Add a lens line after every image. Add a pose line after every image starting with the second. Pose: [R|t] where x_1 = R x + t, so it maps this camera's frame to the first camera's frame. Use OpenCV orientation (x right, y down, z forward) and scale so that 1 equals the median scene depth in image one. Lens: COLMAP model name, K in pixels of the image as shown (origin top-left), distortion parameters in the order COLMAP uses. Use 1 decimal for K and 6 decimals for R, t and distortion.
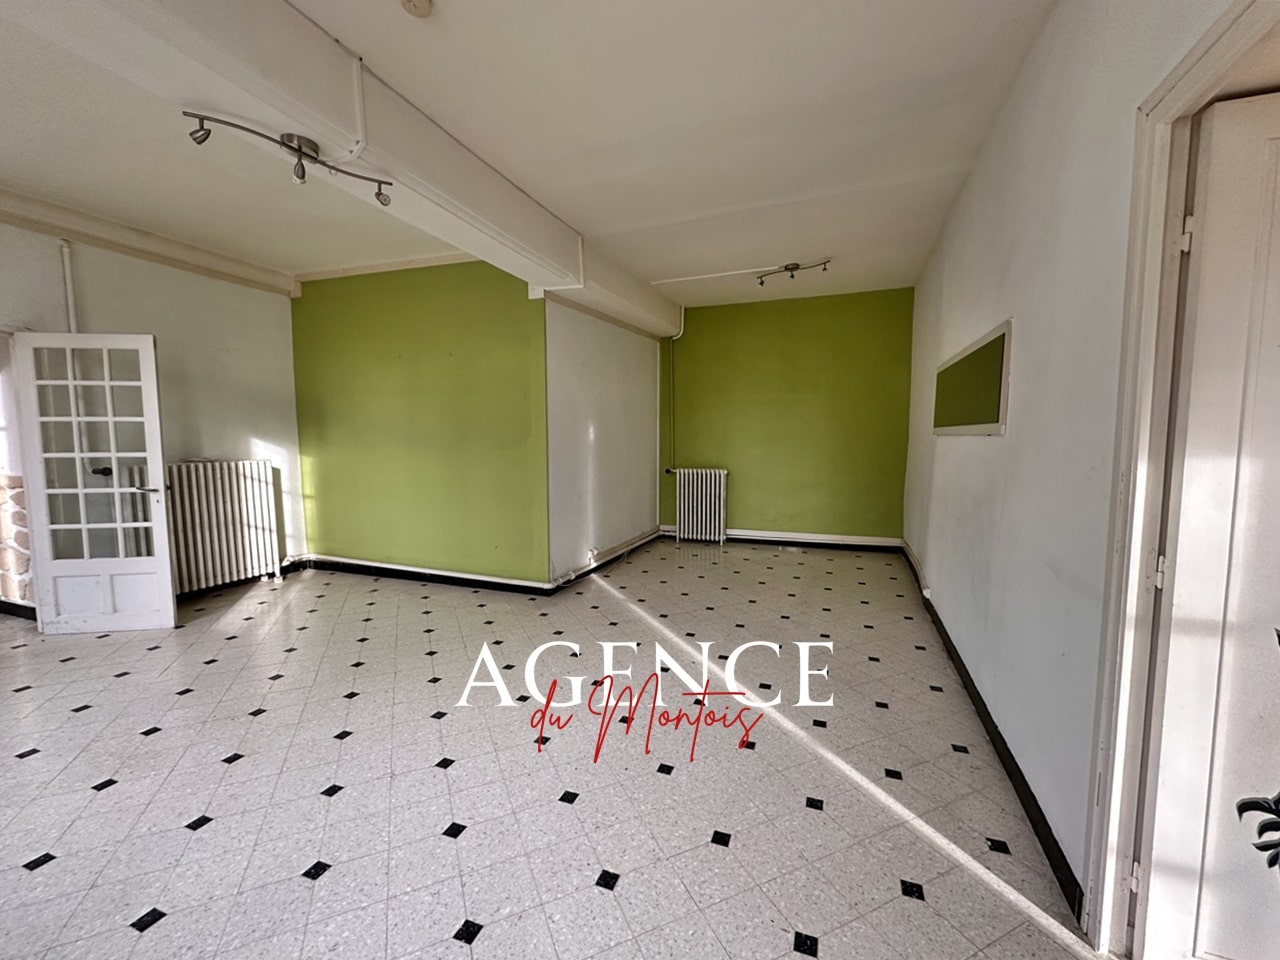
lens RADIAL K [[519.6, 0, 653.7], [0, 519.6, 479.5], [0, 0, 1]] dist [-0.002368, 0.000104]
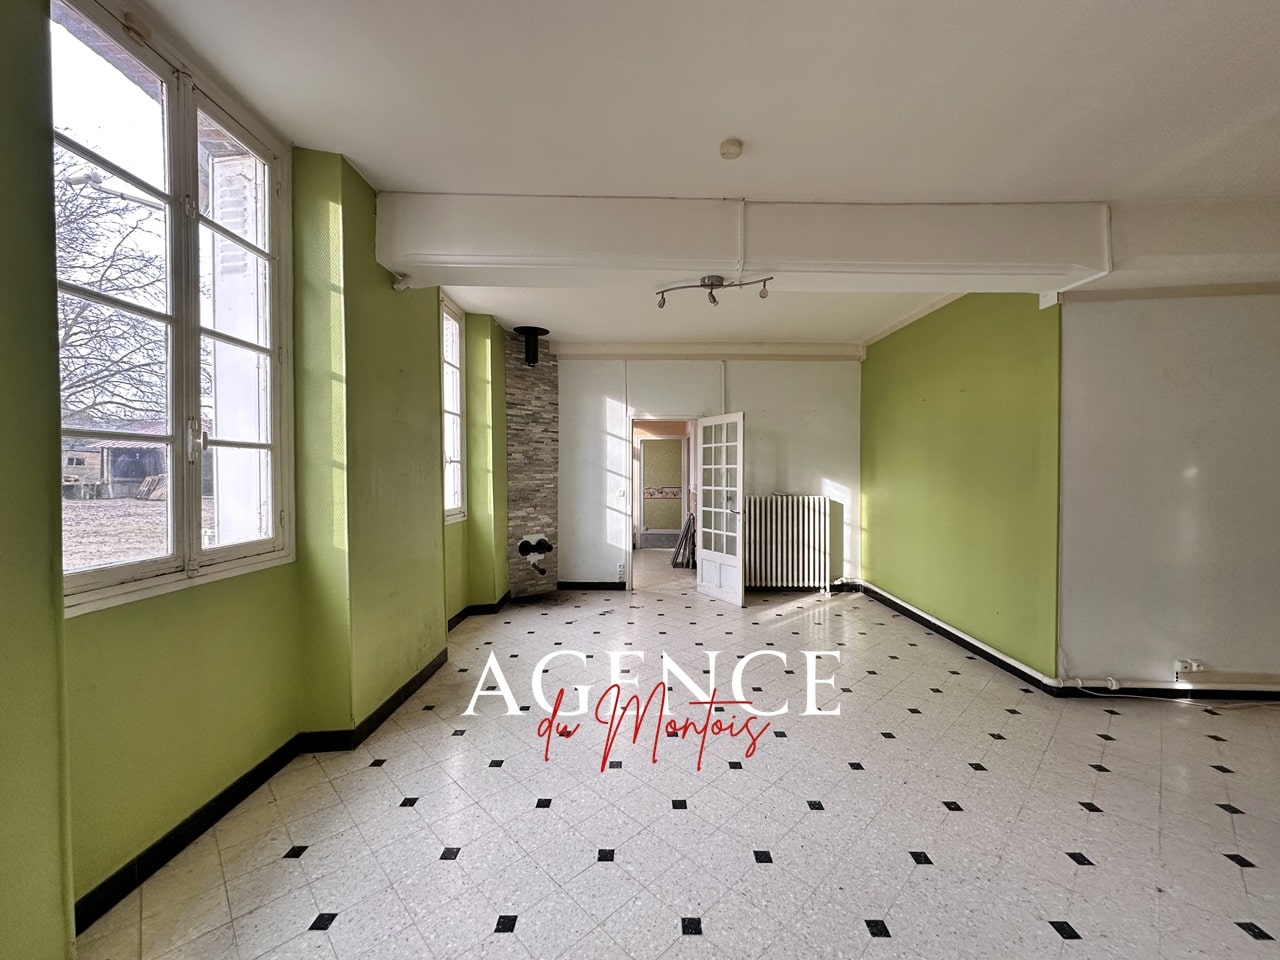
lens RADIAL K [[519.6, 0, 651.7], [0, 519.6, 479.5], [0, 0, 1]] dist [-0.002368, 0.000104]
pose [[0.336491, 0.016417, -0.941544, 0.368178], [-0.081817, 0.996577, -0.011863, -0.035443], [0.938126, 0.081026, 0.336682, 0.230045]]
